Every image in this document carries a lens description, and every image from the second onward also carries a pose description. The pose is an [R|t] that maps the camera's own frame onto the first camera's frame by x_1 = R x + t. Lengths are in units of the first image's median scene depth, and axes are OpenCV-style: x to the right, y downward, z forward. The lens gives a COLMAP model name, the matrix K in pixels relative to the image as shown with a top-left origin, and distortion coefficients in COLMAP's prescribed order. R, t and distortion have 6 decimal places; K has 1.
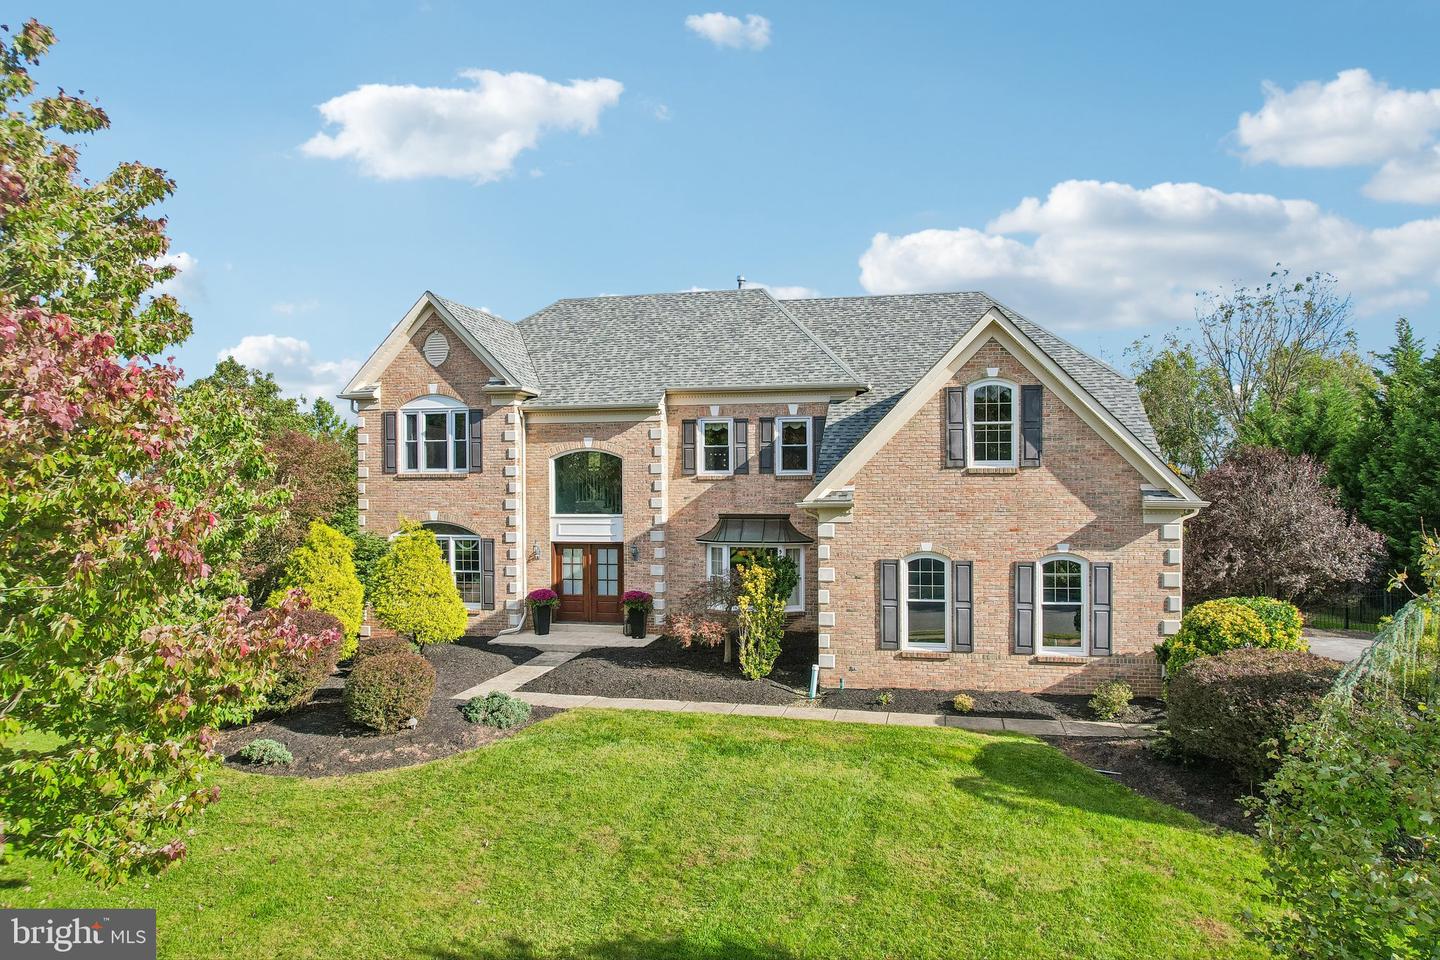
lens RADIAL K [[924.2, 0, 724.9], [0, 924.2, 481.1], [0, 0, 1]] dist [-0.085794, 0.076425]
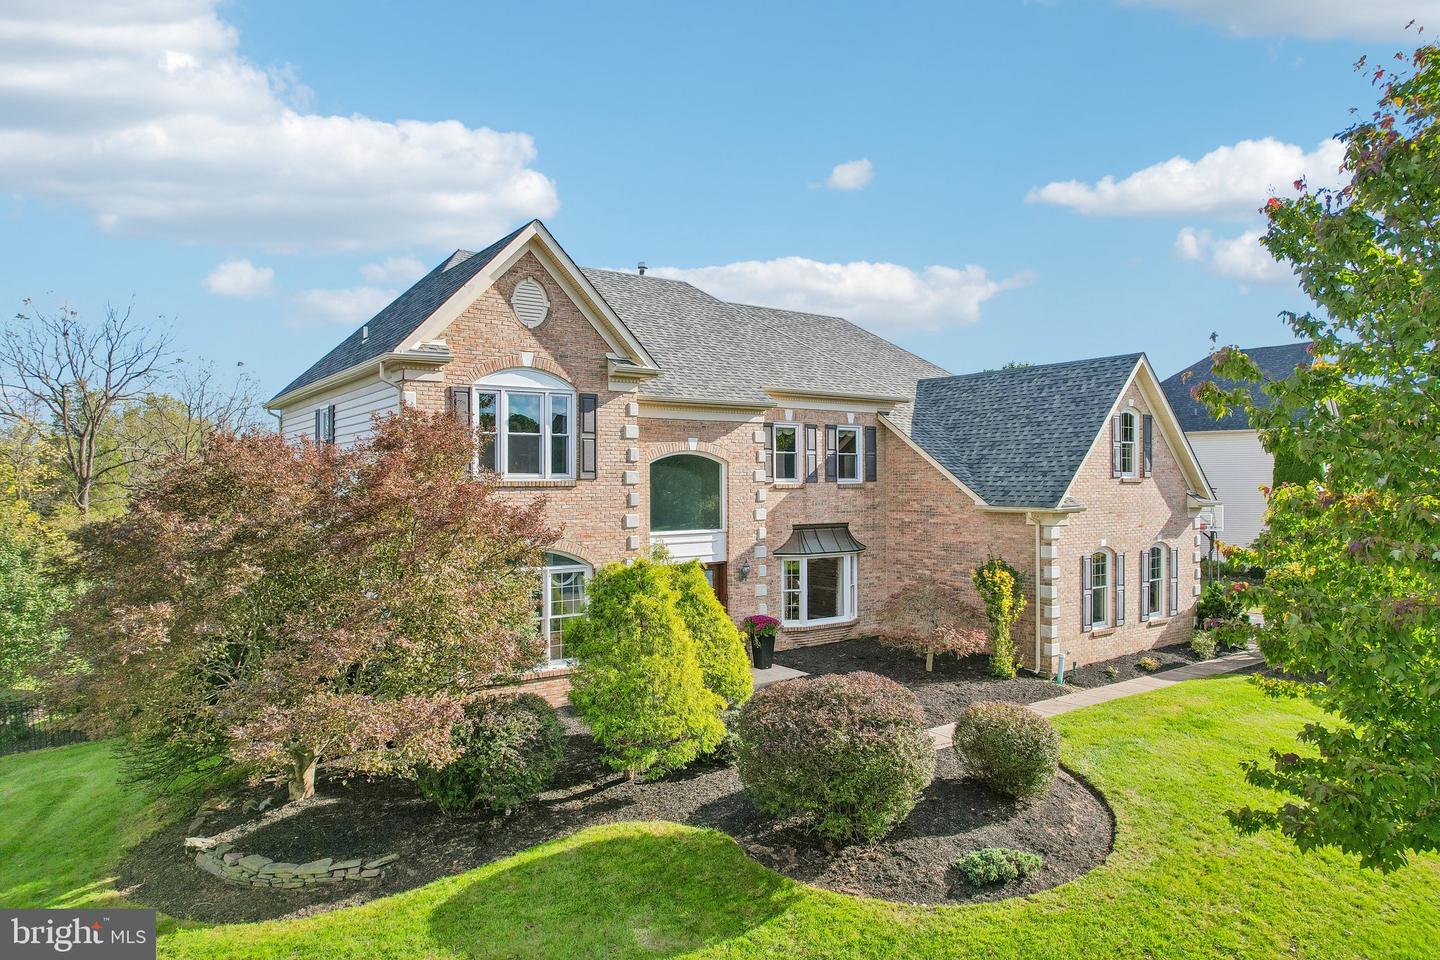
lens RADIAL K [[924.2, 0, 724.9], [0, 924.2, 481.1], [0, 0, 1]] dist [-0.085794, 0.076425]
pose [[0.660354, 0.002389, 0.750951, -0.932179], [0.003844, 0.999971, -0.006562, -0.003458], [-0.750945, 0.007220, 0.660326, 0.532417]]
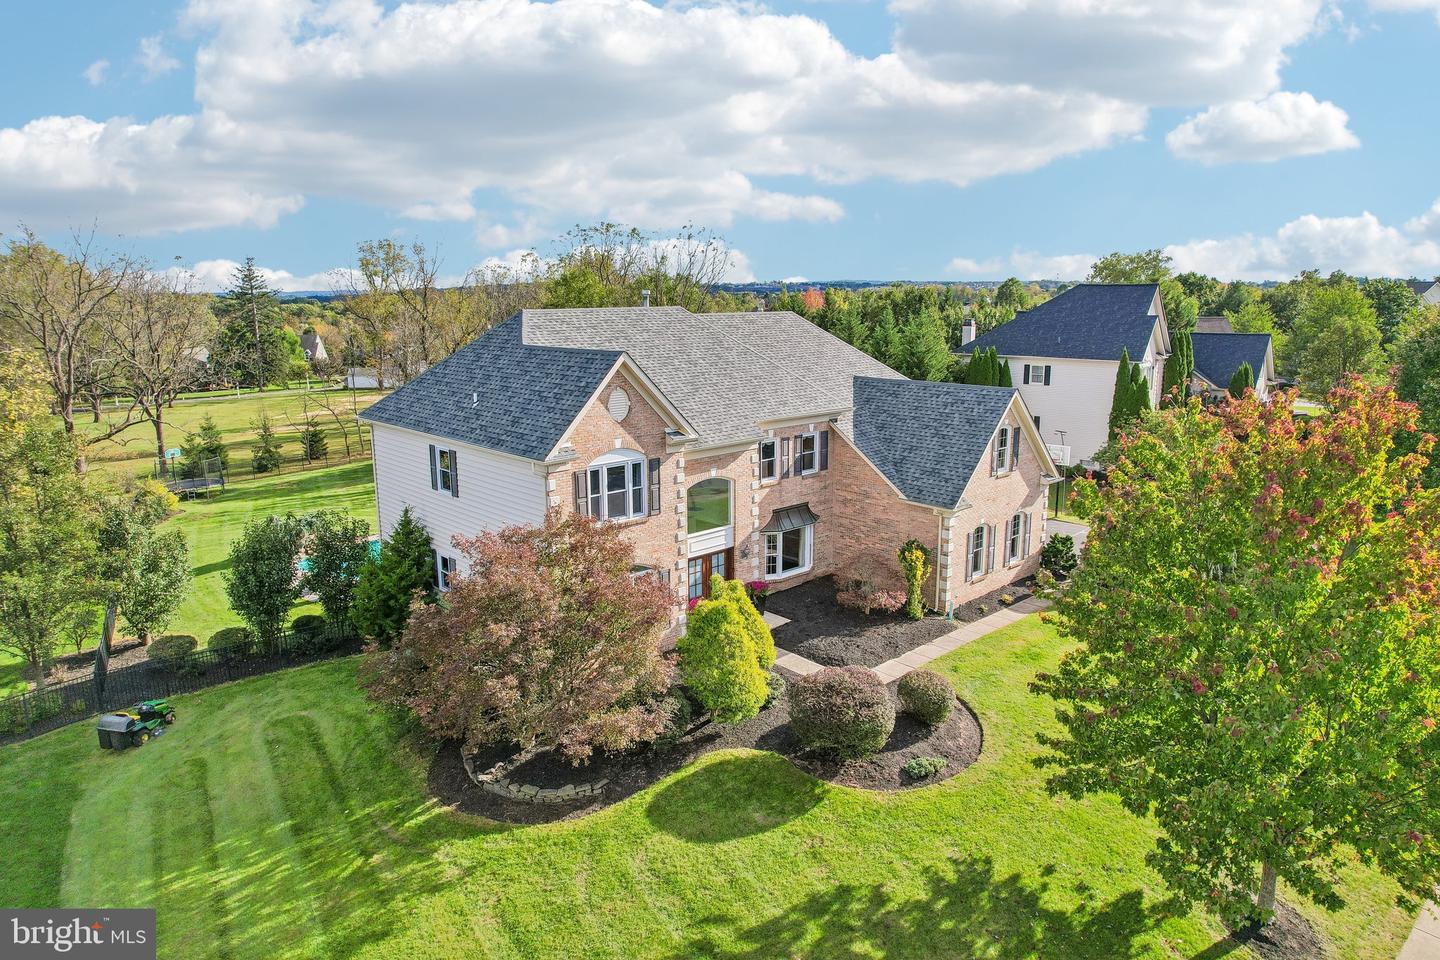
lens RADIAL K [[914.2, 0, 723.5], [0, 914.2, 483.8], [0, 0, 1]] dist [-0.071911, 0.071714]
pose [[0.562325, -0.166908, 0.809897, -1.369861], [0.004126, 0.979972, 0.199093, -0.326359], [-0.826906, -0.108613, 0.551751, 0.410211]]
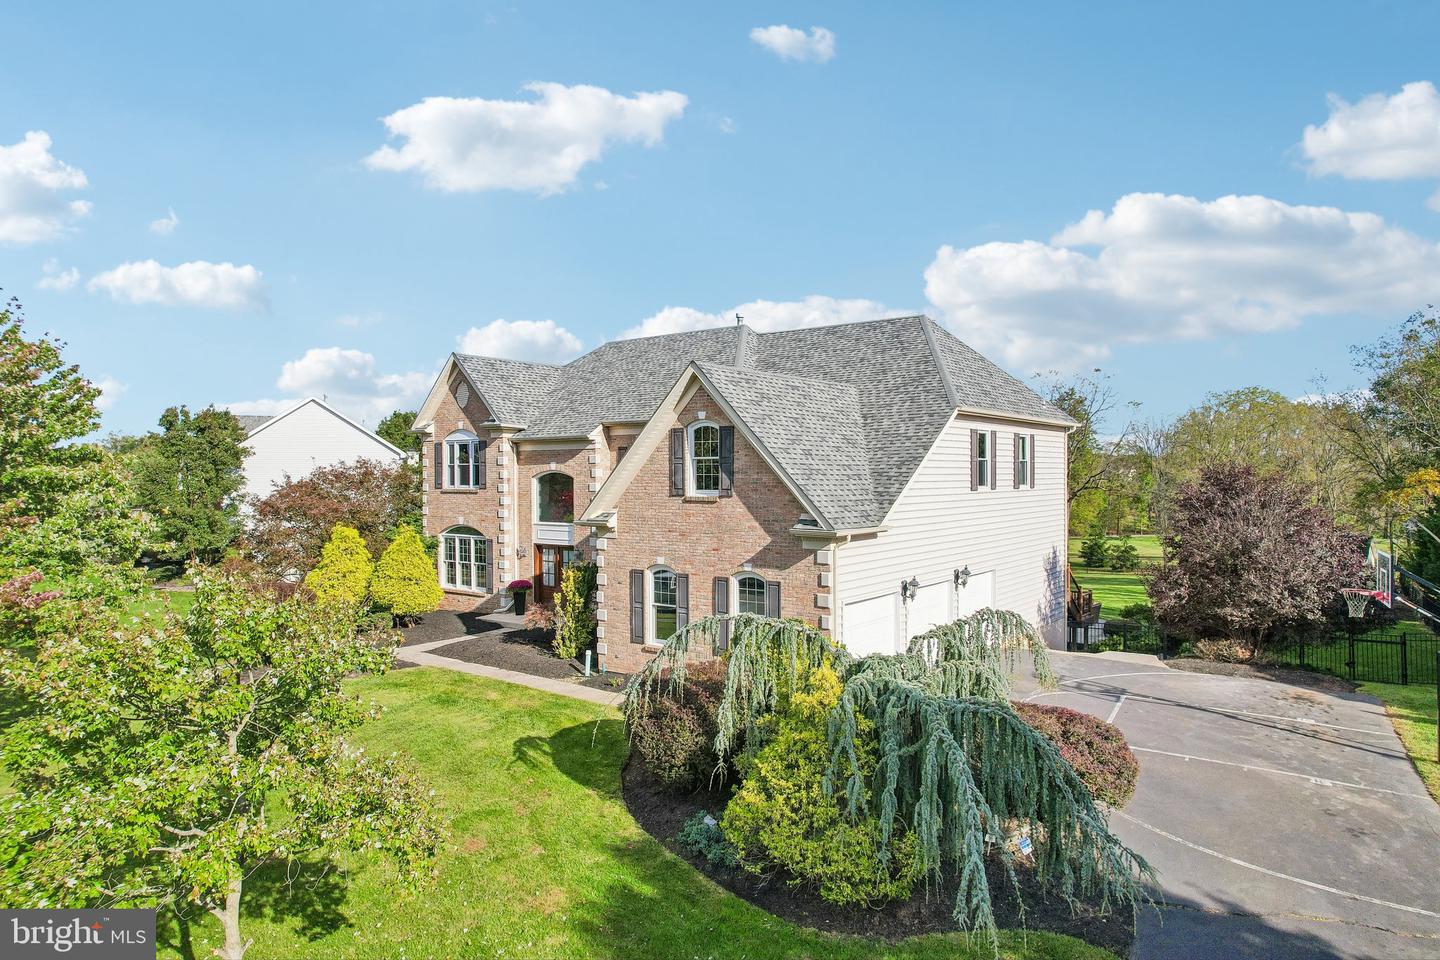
lens RADIAL K [[924.2, 0, 724.9], [0, 924.2, 481.1], [0, 0, 1]] dist [-0.085794, 0.076425]
pose [[0.906216, 0.005434, -0.422780, 0.741569], [-0.001977, 0.999961, 0.008614, -0.039932], [0.422810, -0.006971, 0.906191, -0.056591]]
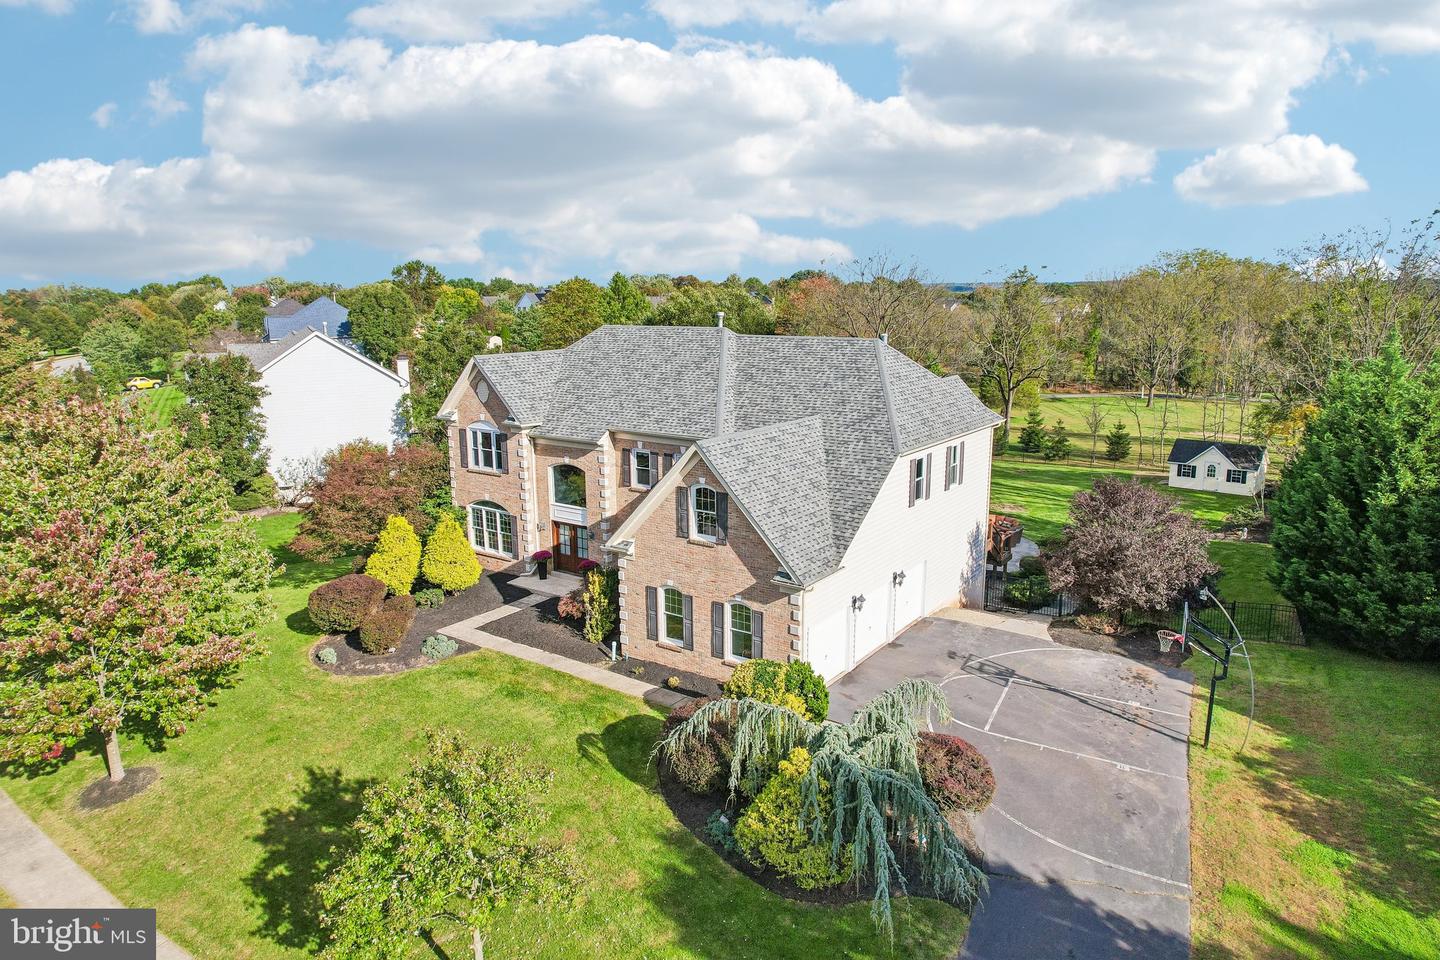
lens RADIAL K [[924.2, 0, 724.9], [0, 924.2, 481.1], [0, 0, 1]] dist [-0.085794, 0.076425]
pose [[0.924333, 0.077409, -0.373652, 0.814344], [-0.000583, 0.979492, 0.201480, -0.386032], [0.381585, -0.186017, 0.905423, -0.340363]]
